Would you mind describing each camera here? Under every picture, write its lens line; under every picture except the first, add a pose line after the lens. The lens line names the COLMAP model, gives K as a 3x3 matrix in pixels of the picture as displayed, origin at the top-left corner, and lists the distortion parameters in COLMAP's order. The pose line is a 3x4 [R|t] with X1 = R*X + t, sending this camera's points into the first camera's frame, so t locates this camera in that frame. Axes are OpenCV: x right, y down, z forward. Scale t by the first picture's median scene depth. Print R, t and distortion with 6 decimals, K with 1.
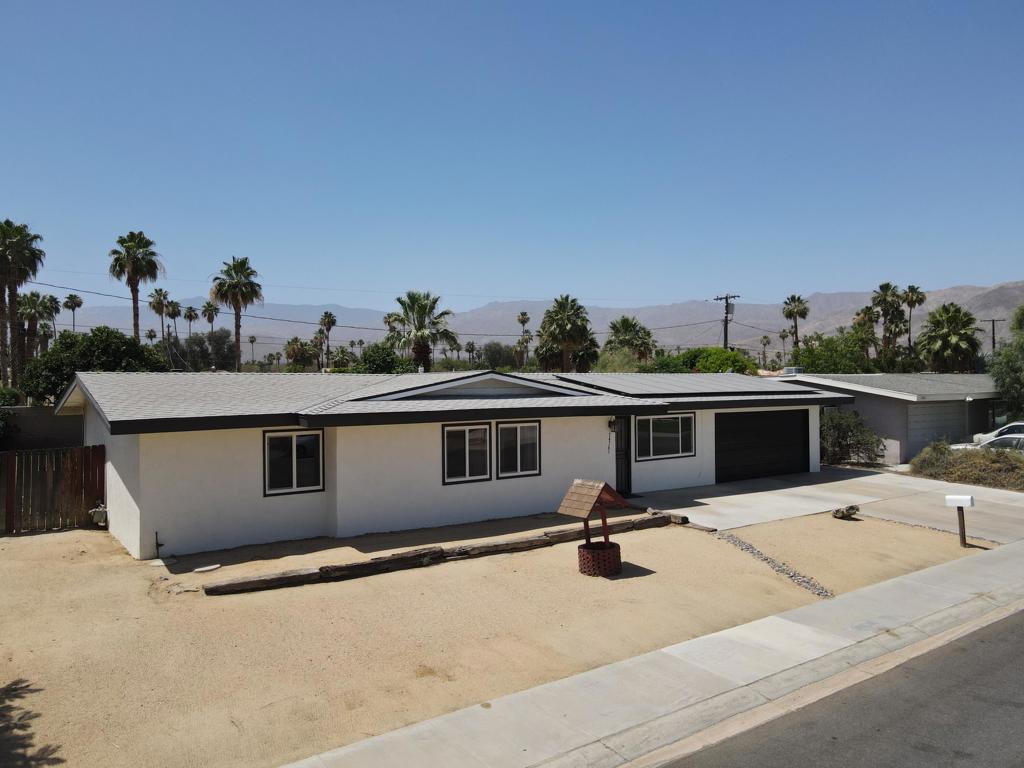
lens RADIAL K [[750.3, 0, 512.0], [0, 750.3, 384.0], [0, 0, 1]] dist [0.000326, 0.002951]
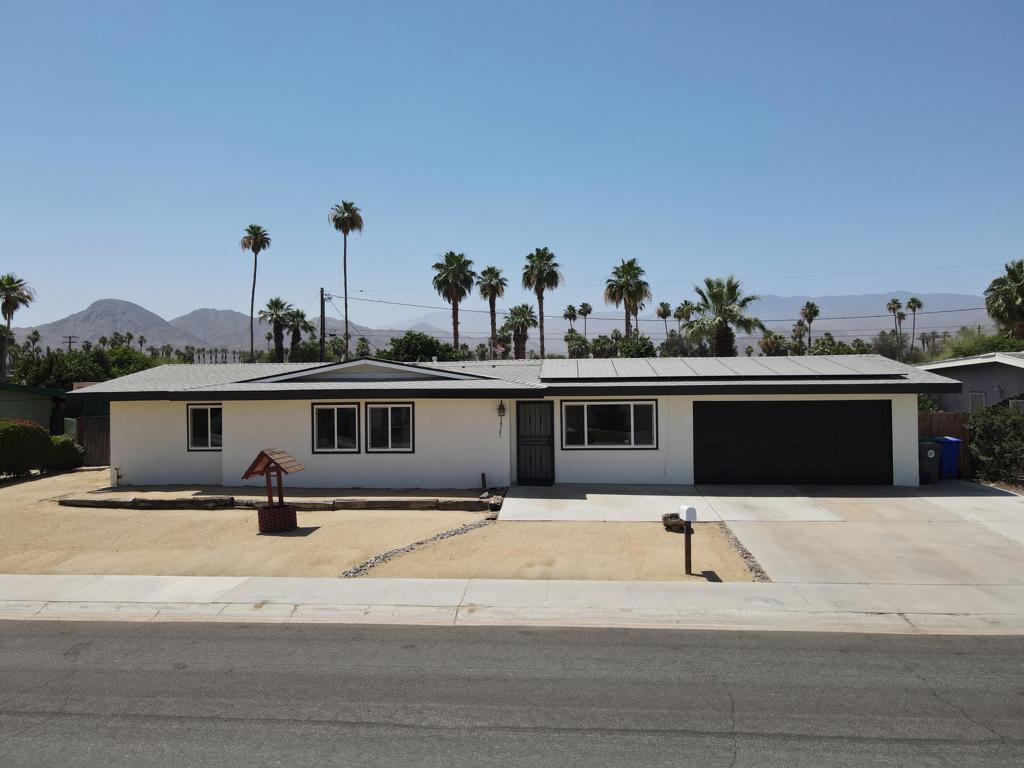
lens RADIAL K [[759.3, 0, 512.0], [0, 759.3, 384.0], [0, 0, 1]] dist [0.014088, 0.005530]
pose [[0.758958, -0.000825, -0.651139, 0.769489], [0.003968, 0.999986, 0.003357, 0.017631], [0.651128, -0.005132, 0.758951, 0.239797]]
